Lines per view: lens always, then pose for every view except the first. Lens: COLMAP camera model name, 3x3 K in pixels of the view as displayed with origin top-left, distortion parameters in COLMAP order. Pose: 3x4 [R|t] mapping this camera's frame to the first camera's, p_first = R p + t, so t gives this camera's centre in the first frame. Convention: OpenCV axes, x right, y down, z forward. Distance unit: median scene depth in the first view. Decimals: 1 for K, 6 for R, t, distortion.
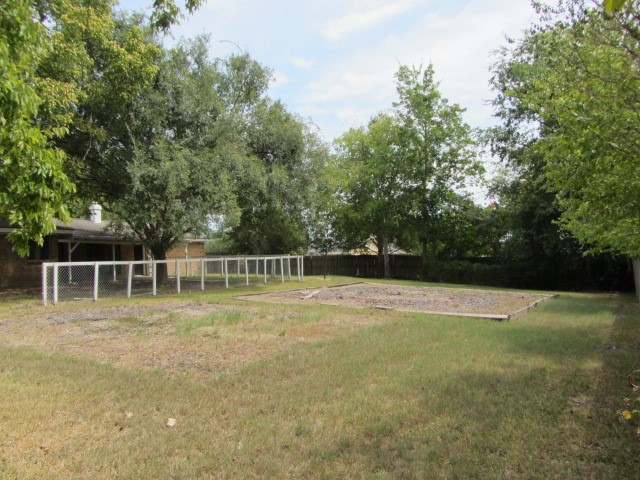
lens RADIAL K [[554.1, 0, 320.0], [0, 554.1, 240.0], [0, 0, 1]] dist [0.004093, 0.010978]
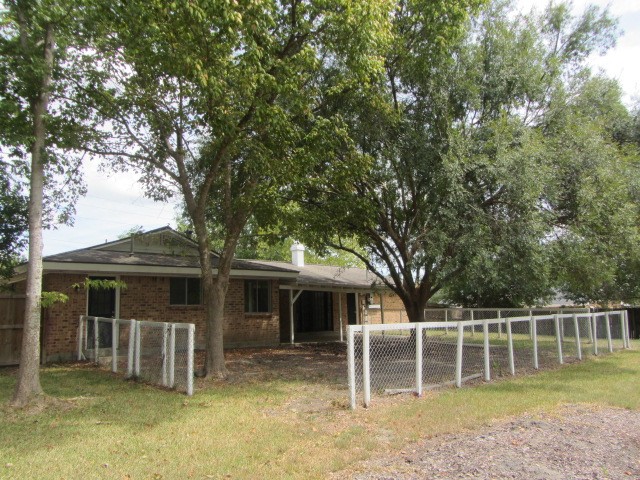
lens RADIAL K [[531.5, 0, 320.0], [0, 531.5, 240.0], [0, 0, 1]] dist [-0.057395, 0.016738]
pose [[0.974018, -0.019228, -0.225652, -0.272857], [-0.001954, 0.995639, -0.093272, 0.005438], [0.226461, 0.091289, 0.969733, 0.334269]]
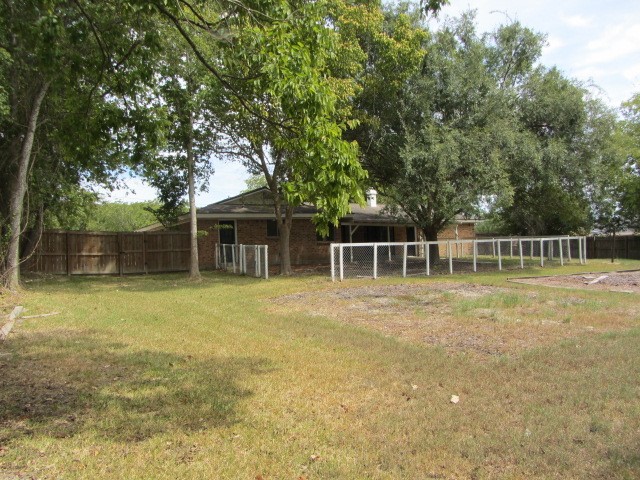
lens RADIAL K [[554.1, 0, 320.0], [0, 554.1, 240.0], [0, 0, 1]] dist [0.004093, 0.010978]
pose [[0.890474, -0.000745, -0.455033, -0.006342], [0.015866, 0.999441, 0.029413, 0.000323], [0.454757, -0.033411, 0.889989, -0.003573]]
